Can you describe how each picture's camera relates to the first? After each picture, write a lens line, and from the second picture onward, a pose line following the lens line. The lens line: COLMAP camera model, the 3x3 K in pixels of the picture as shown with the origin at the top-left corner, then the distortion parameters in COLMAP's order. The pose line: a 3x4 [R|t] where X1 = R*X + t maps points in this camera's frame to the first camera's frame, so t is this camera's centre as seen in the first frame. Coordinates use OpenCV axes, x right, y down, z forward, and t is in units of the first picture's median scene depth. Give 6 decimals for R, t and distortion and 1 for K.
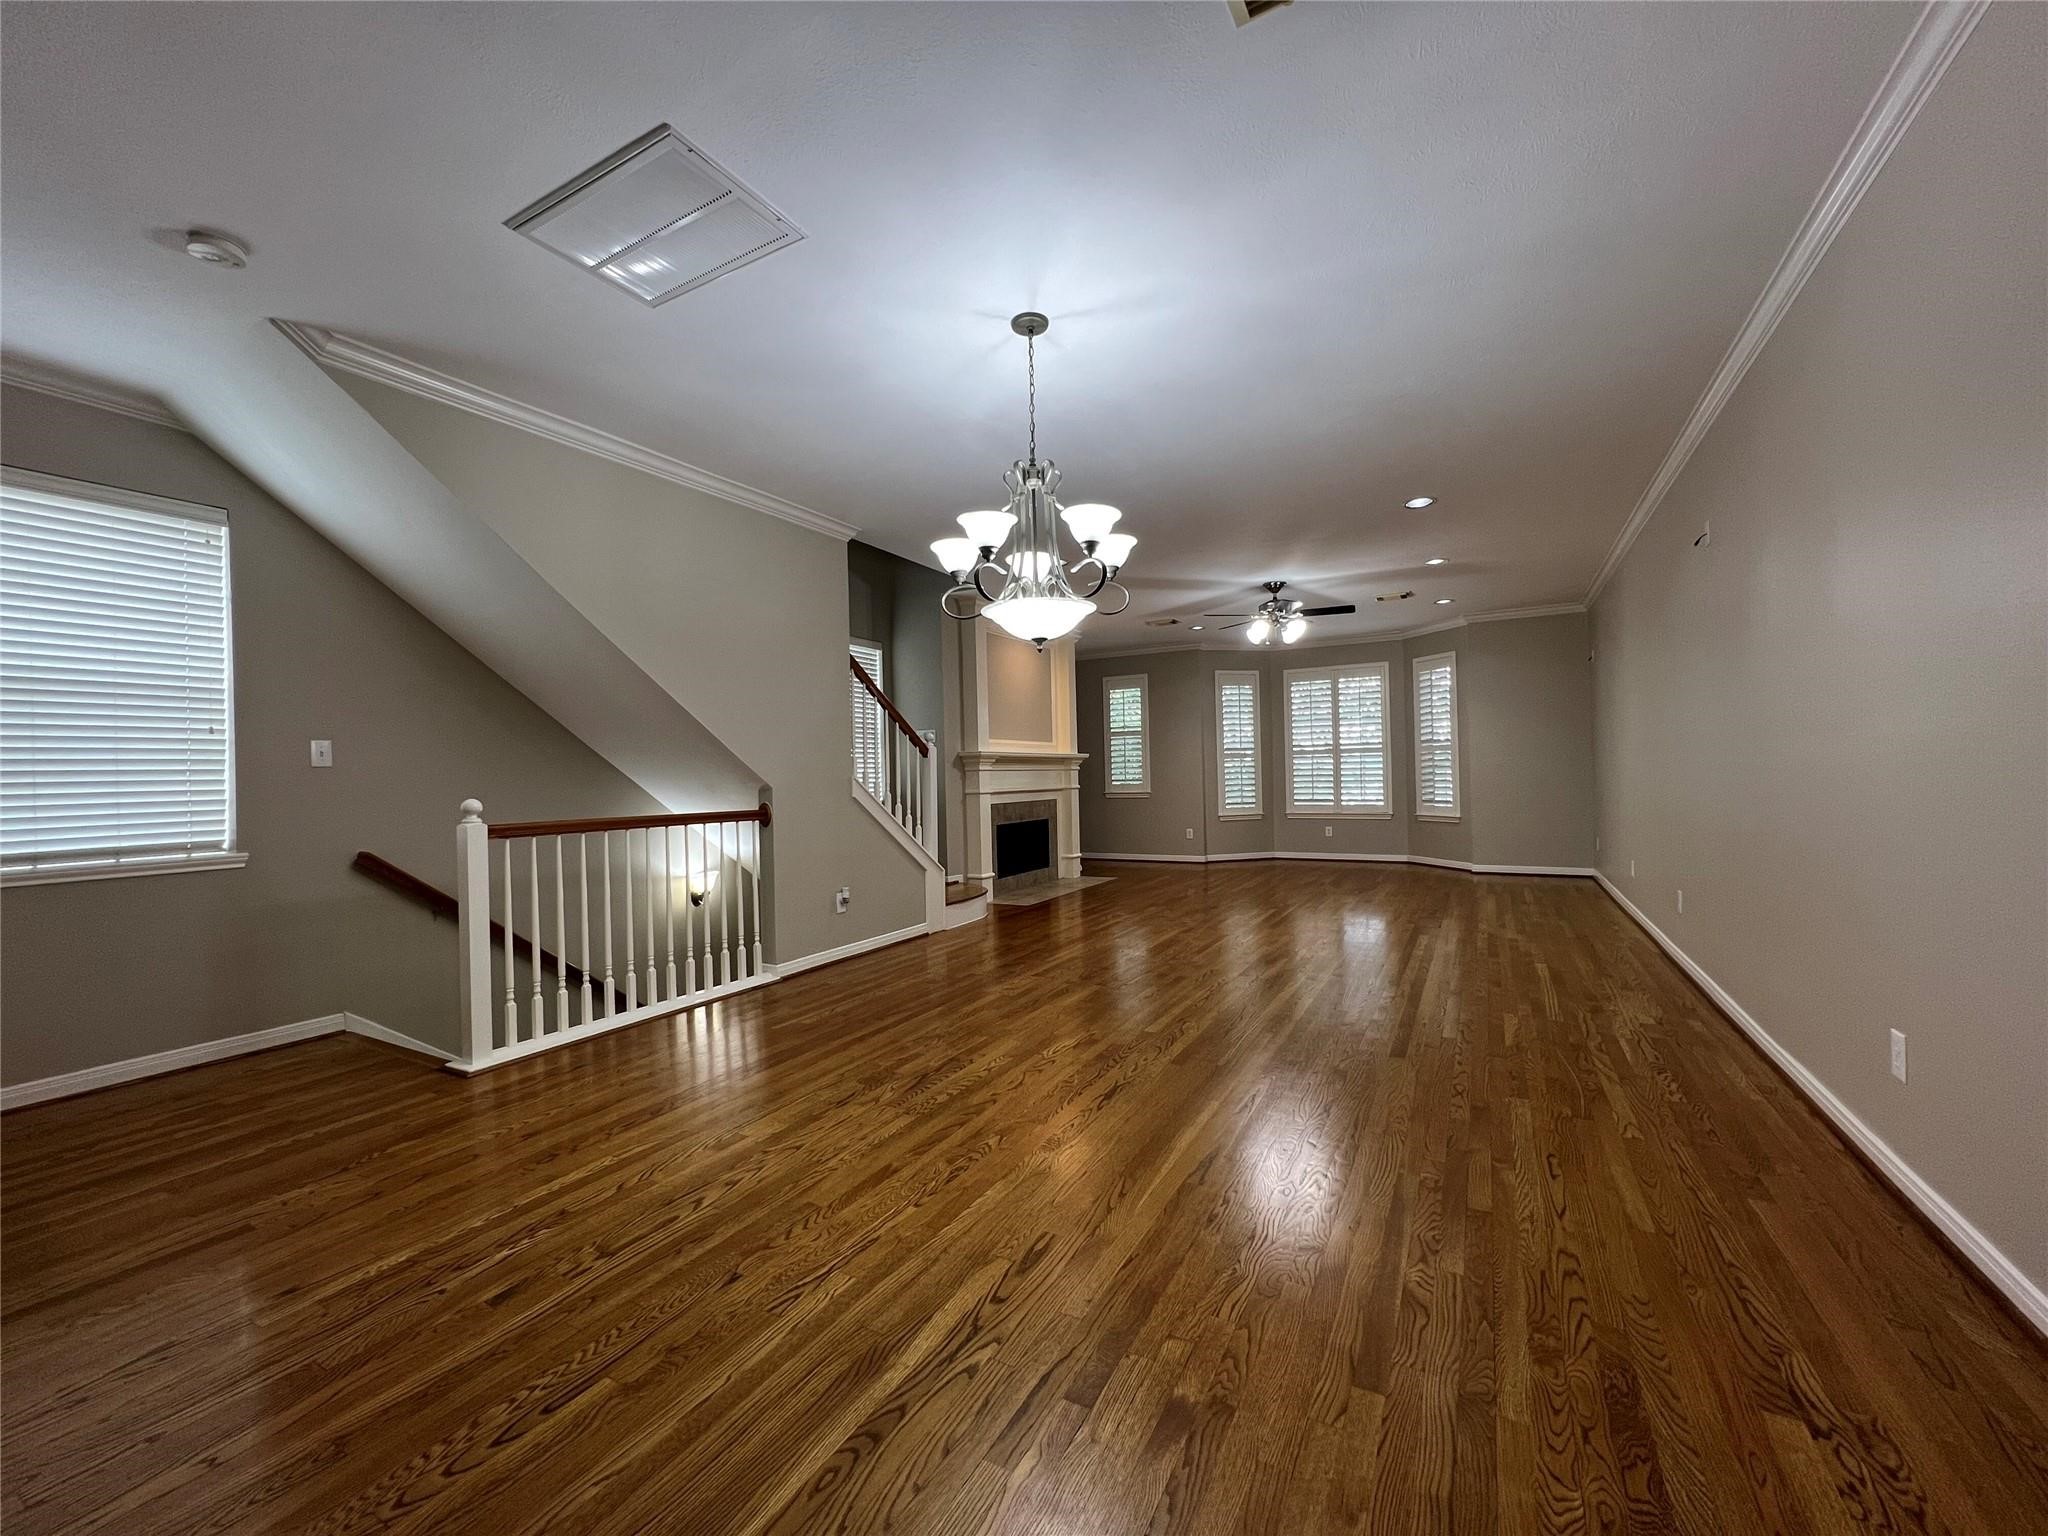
lens RADIAL K [[813.6, 0, 1019.1], [0, 813.6, 777.8], [0, 0, 1]] dist [0.004255, 0.000335]
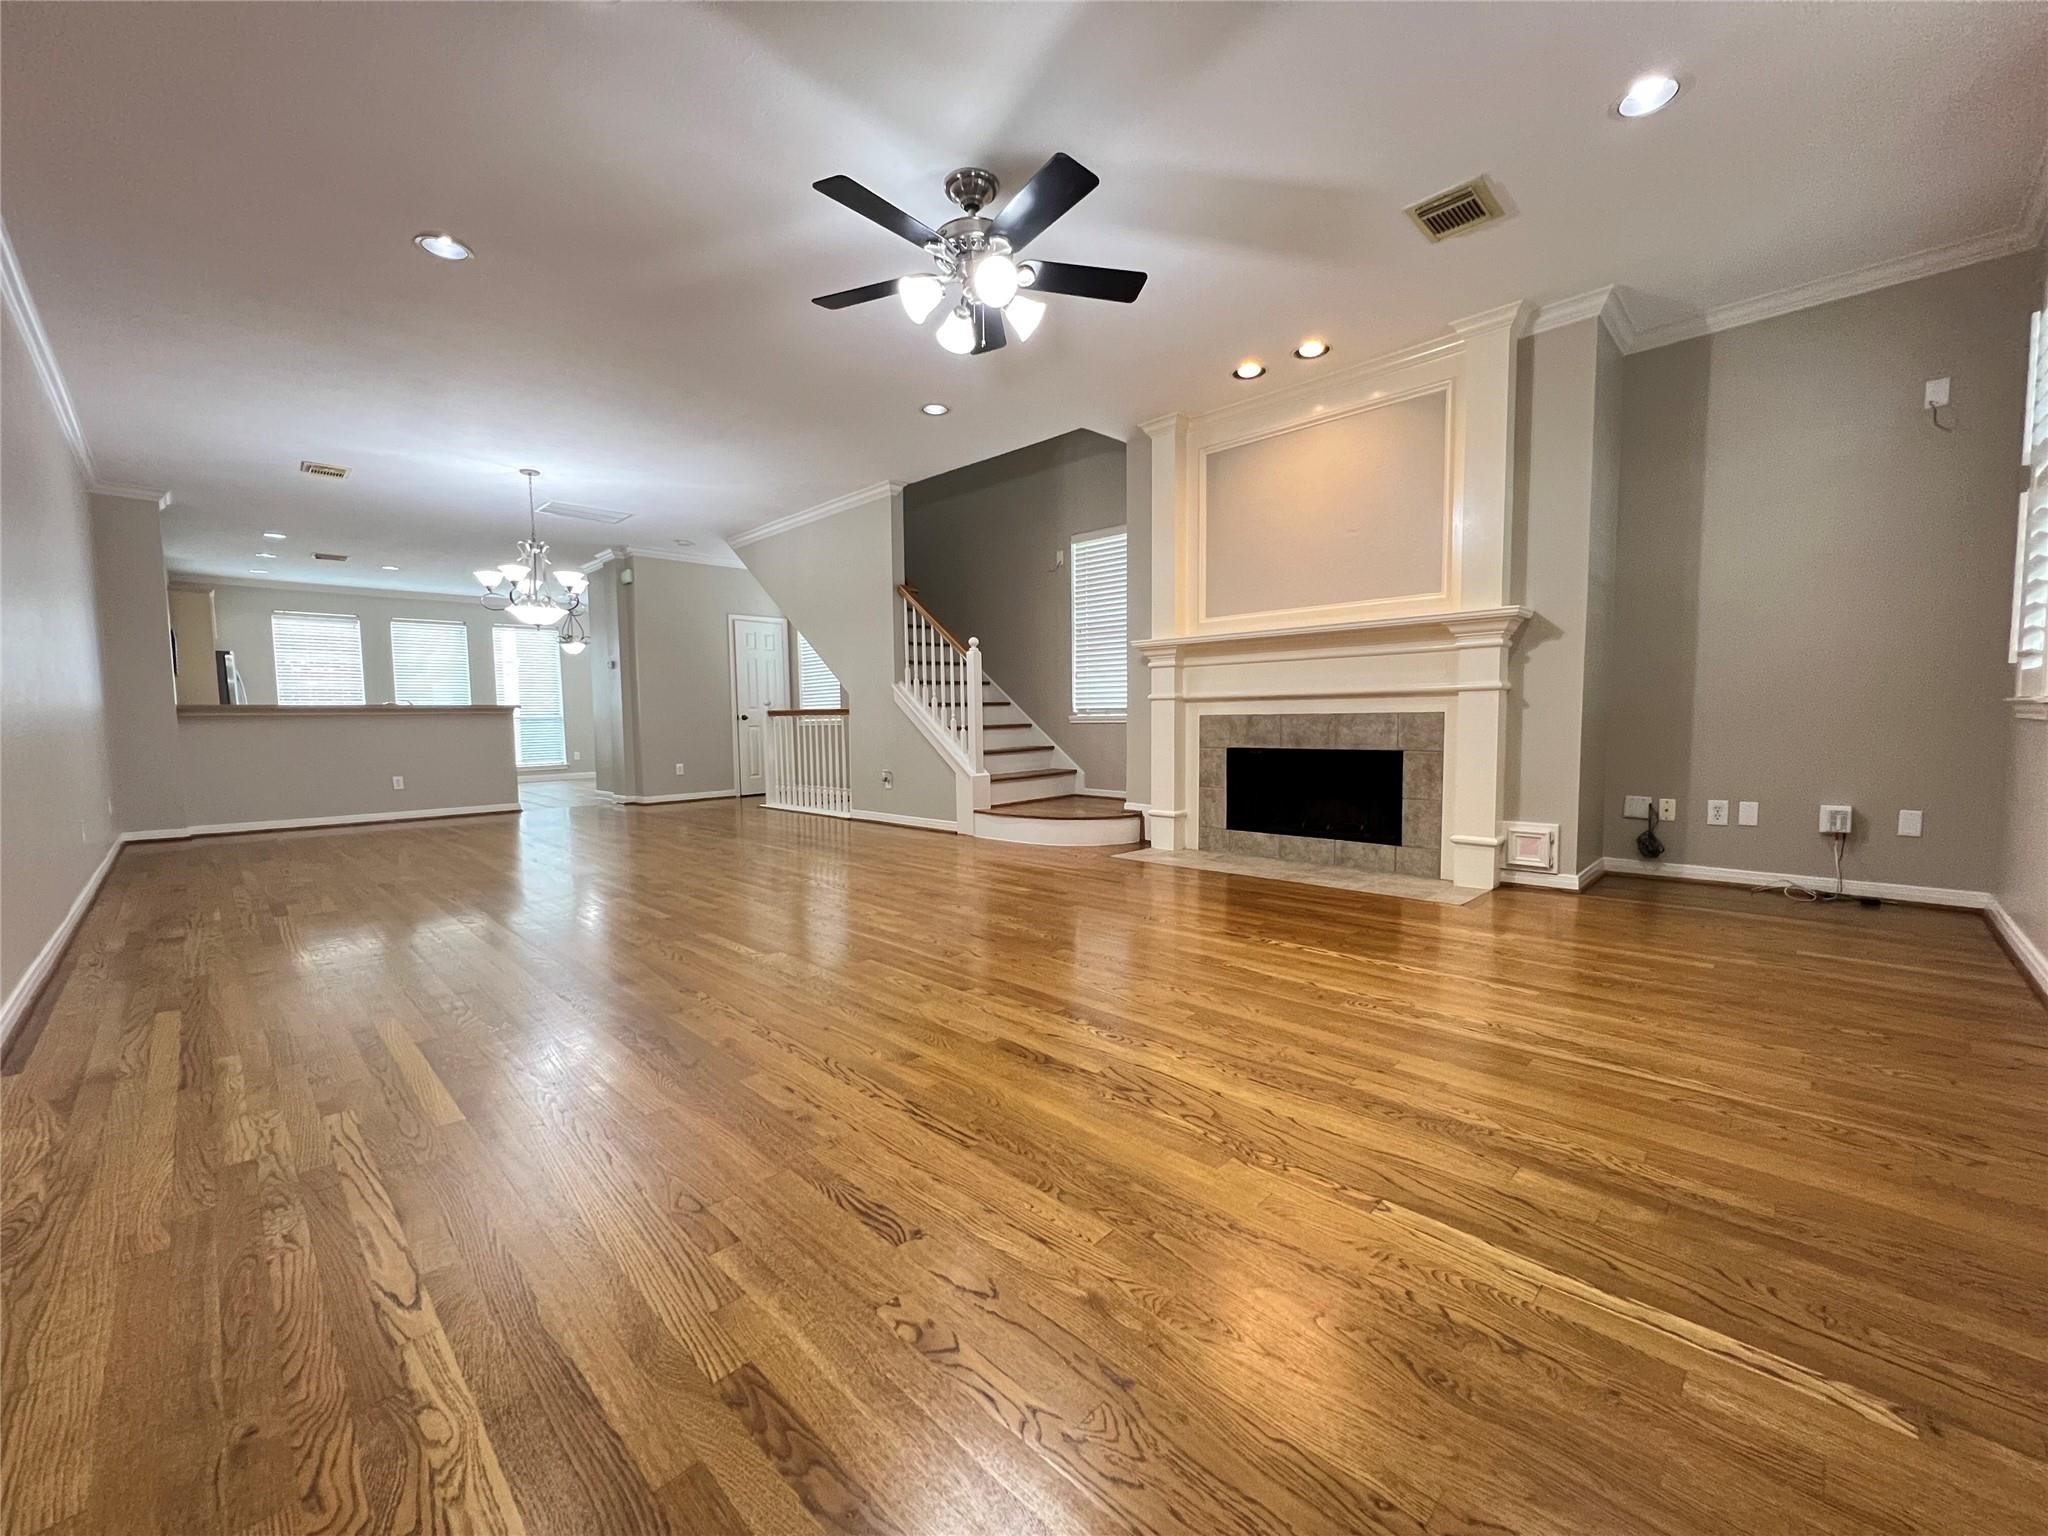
lens RADIAL K [[813.6, 0, 1021.2], [0, 813.6, 772.0], [0, 0, 1]] dist [0.004255, 0.000335]
pose [[-0.255491, 0.095674, -0.962066, 0.635281], [0.019572, 0.995399, 0.093791, 0.012612], [0.966613, 0.005133, -0.256188, 0.988545]]
